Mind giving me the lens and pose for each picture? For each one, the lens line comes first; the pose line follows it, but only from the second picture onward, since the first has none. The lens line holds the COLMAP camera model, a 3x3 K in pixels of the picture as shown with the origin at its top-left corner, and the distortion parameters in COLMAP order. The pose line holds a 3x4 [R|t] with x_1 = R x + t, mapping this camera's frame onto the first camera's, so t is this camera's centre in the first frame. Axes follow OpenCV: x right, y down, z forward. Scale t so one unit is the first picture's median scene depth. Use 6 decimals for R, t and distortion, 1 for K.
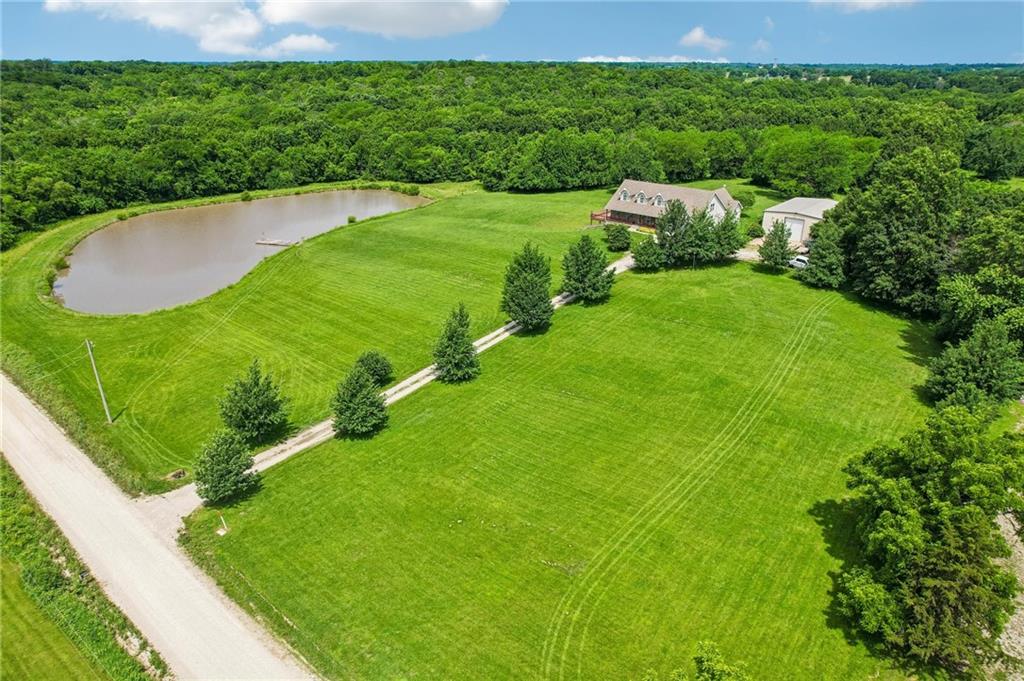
lens RADIAL K [[657.9, 0, 512.0], [0, 657.9, 340.5], [0, 0, 1]] dist [-0.083050, 0.074353]
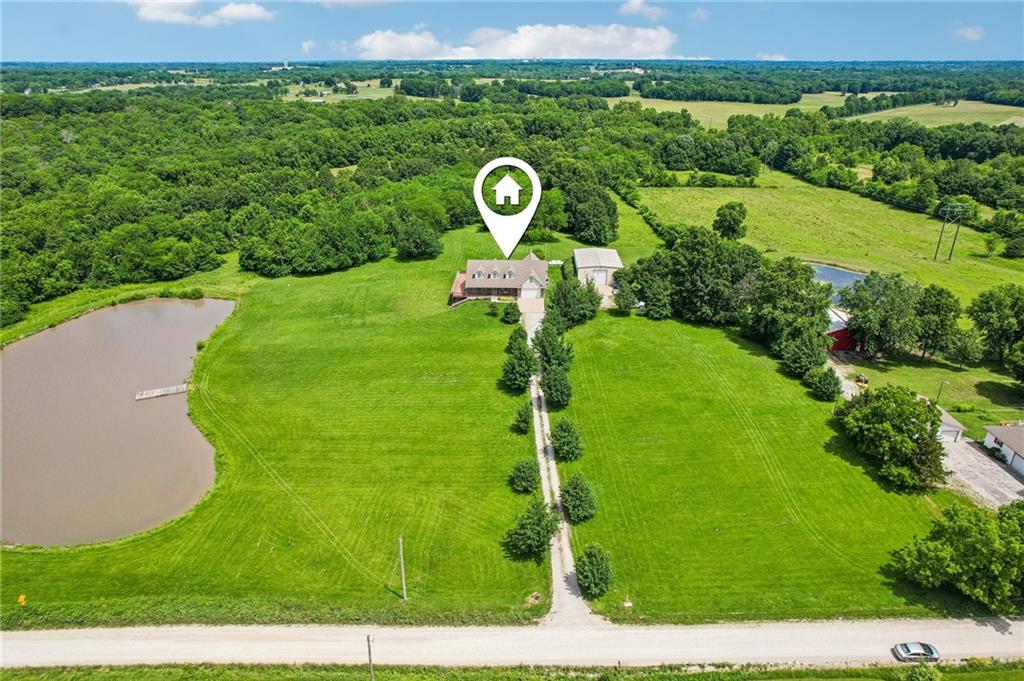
lens RADIAL K [[657.9, 0, 512.0], [0, 657.9, 340.5], [0, 0, 1]] dist [-0.083050, 0.074353]
pose [[0.772411, -0.257044, 0.580784, -0.390915], [0.253335, 0.963240, 0.089390, -0.141508], [-0.582411, 0.078087, 0.809135, -0.032195]]
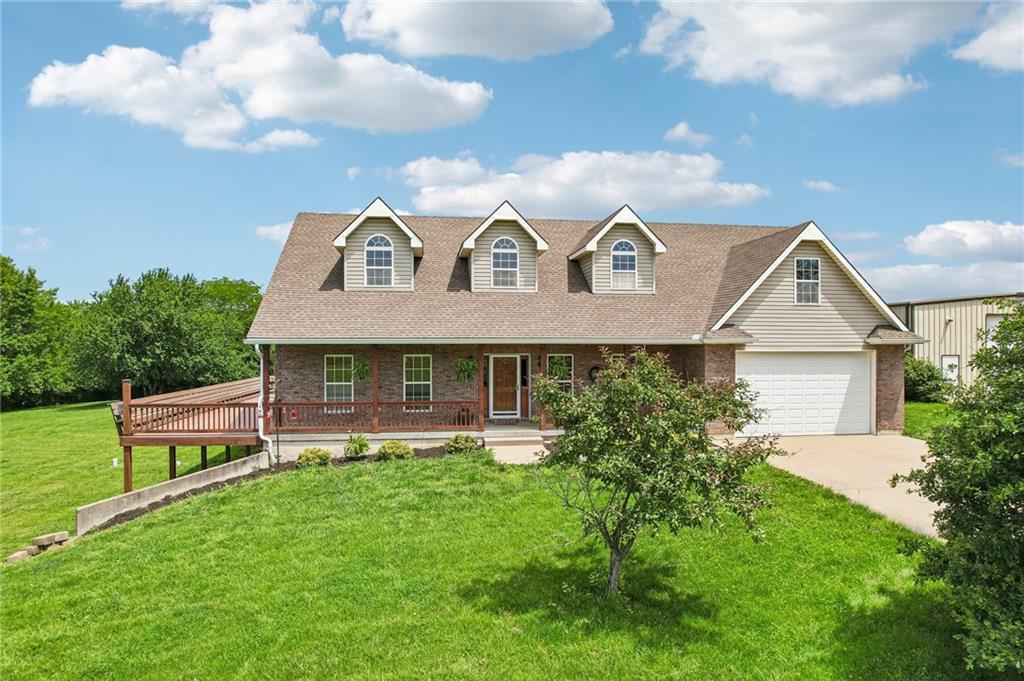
lens RADIAL K [[657.9, 0, 512.0], [0, 657.9, 340.5], [0, 0, 1]] dist [-0.083050, 0.074353]
pose [[0.657566, 0.003854, 0.753387, 0.056336], [0.299471, 0.916255, -0.266070, -0.110675], [-0.691320, 0.400576, 0.601344, 0.645725]]
